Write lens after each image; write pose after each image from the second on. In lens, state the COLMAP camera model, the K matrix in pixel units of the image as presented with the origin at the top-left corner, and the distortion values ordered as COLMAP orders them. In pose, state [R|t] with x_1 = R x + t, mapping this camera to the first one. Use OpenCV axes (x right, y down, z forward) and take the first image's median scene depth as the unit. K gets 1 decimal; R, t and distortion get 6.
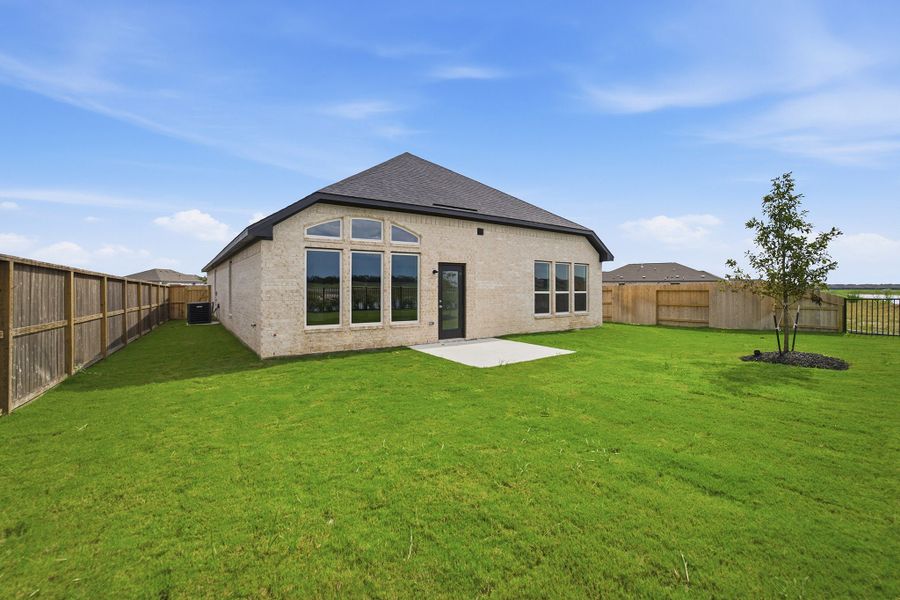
lens RADIAL K [[382.4, 0, 448.8], [0, 382.4, 290.4], [0, 0, 1]] dist [-0.011598, 0.000760]
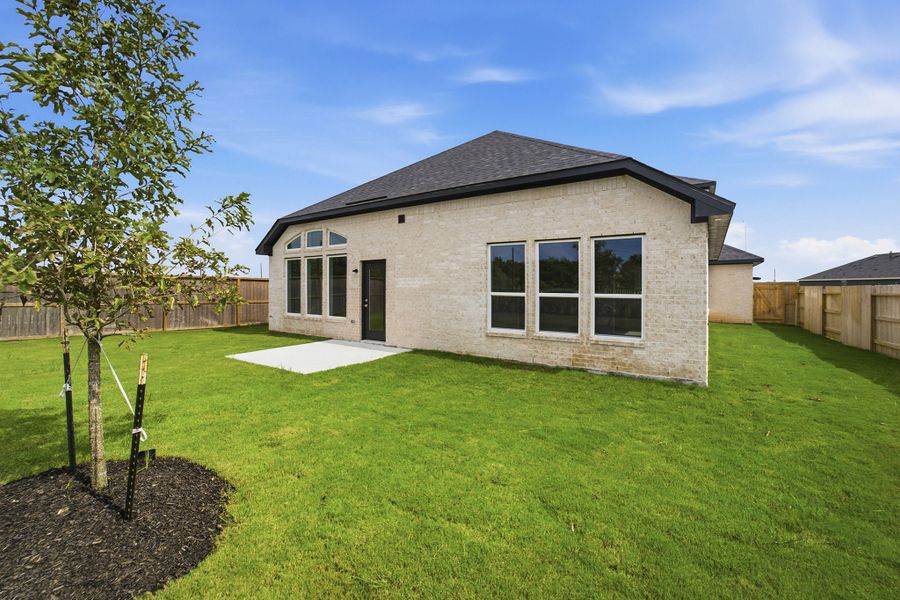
lens RADIAL K [[568.6, 0, 449.8], [0, 568.6, 300.3], [0, 0, 1]] dist [0.001018, -0.000016]
pose [[0.160771, 0.023417, -0.986714, 1.261801], [-0.006329, 0.999722, 0.022695, -0.005456], [0.986971, 0.002596, 0.160875, 0.862946]]
